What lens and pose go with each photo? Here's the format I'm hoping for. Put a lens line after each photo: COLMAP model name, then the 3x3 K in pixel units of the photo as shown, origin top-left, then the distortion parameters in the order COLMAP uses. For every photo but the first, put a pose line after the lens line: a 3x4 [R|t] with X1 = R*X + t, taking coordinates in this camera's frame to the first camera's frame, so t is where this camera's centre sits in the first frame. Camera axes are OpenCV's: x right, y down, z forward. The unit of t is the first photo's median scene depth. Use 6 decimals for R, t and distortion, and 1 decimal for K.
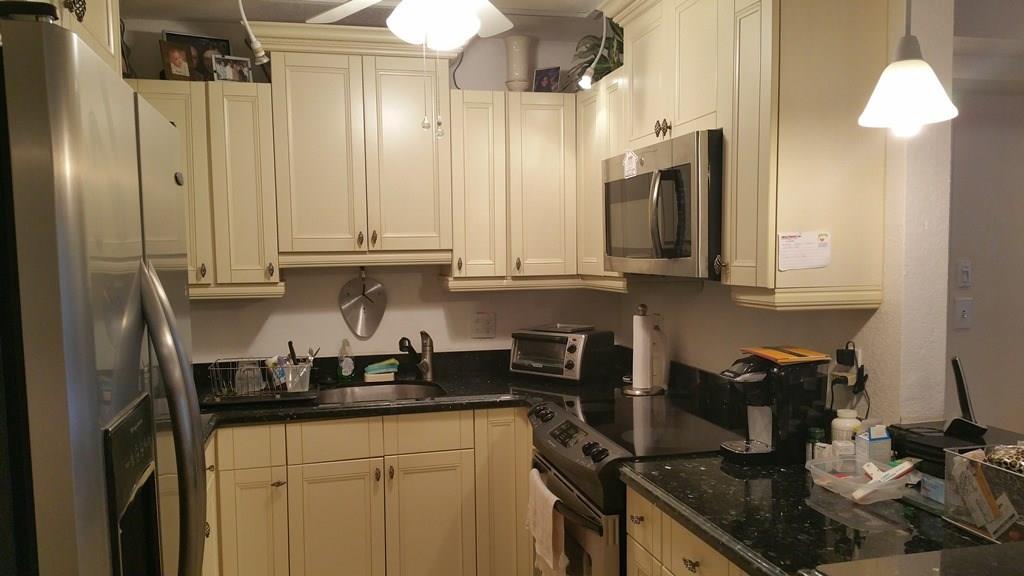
lens RADIAL K [[852.0, 0, 513.9], [0, 852.0, 309.9], [0, 0, 1]] dist [0.157042, -0.282363]
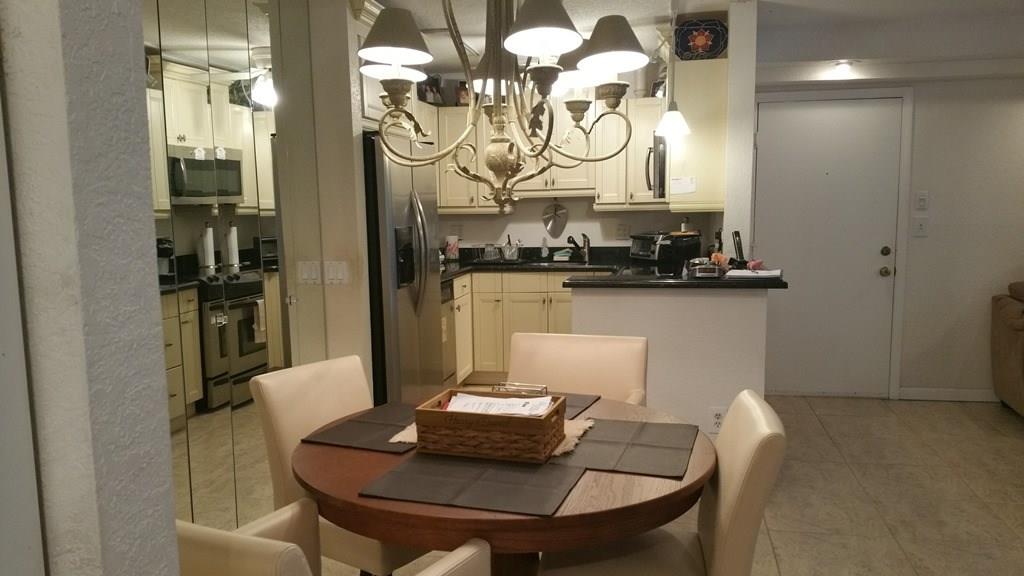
lens RADIAL K [[845.6, 0, 506.9], [0, 845.6, 318.8], [0, 0, 1]] dist [0.158046, -0.271595]
pose [[0.908333, 0.056592, -0.414401, 0.544288], [-0.027002, 0.996671, 0.076923, 0.076375], [0.417375, -0.058682, 0.906838, -0.781013]]
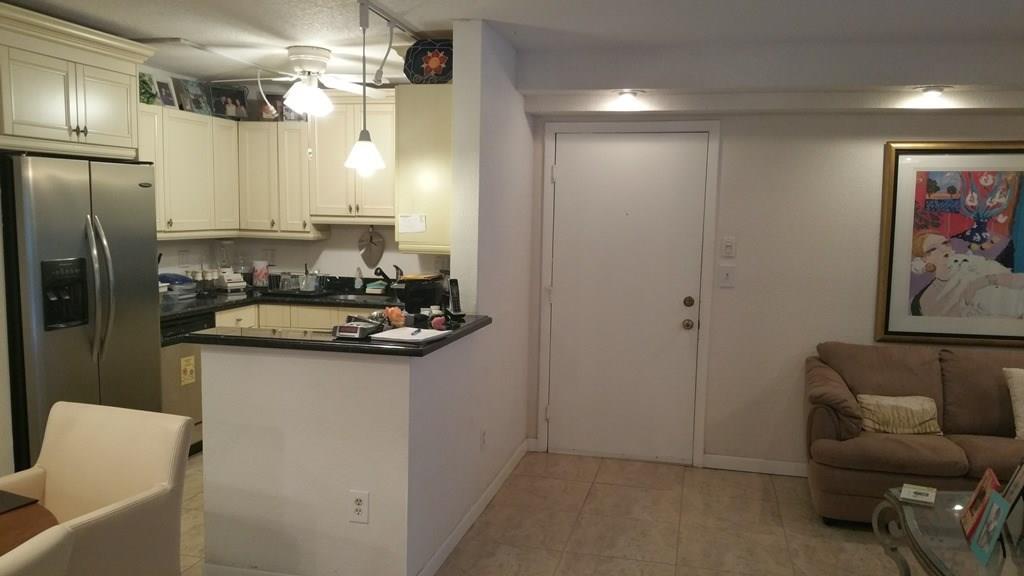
lens RADIAL K [[852.0, 0, 513.9], [0, 852.0, 309.9], [0, 0, 1]] dist [0.157042, -0.282363]
pose [[0.889080, 0.083270, -0.450114, 0.919691], [-0.064189, 0.996279, 0.057522, 0.000869], [0.453229, -0.022250, 0.891117, -0.415348]]
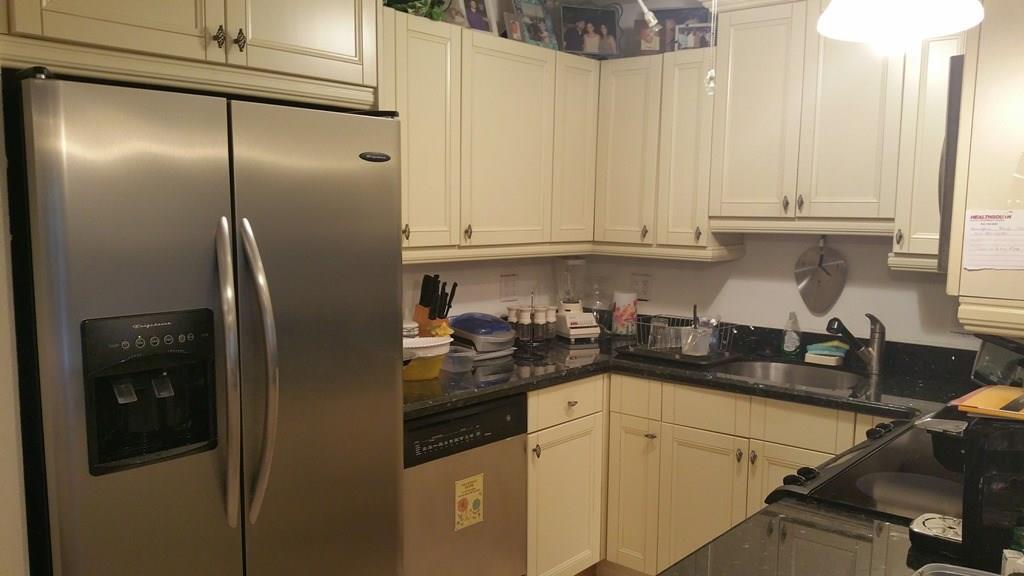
lens RADIAL K [[852.0, 0, 513.9], [0, 852.0, 309.9], [0, 0, 1]] dist [0.157042, -0.282363]
pose [[0.585877, 0.120946, -0.801324, 0.402316], [-0.082658, 0.992562, 0.089376, -0.028819], [0.806174, 0.013872, 0.591516, 0.217948]]
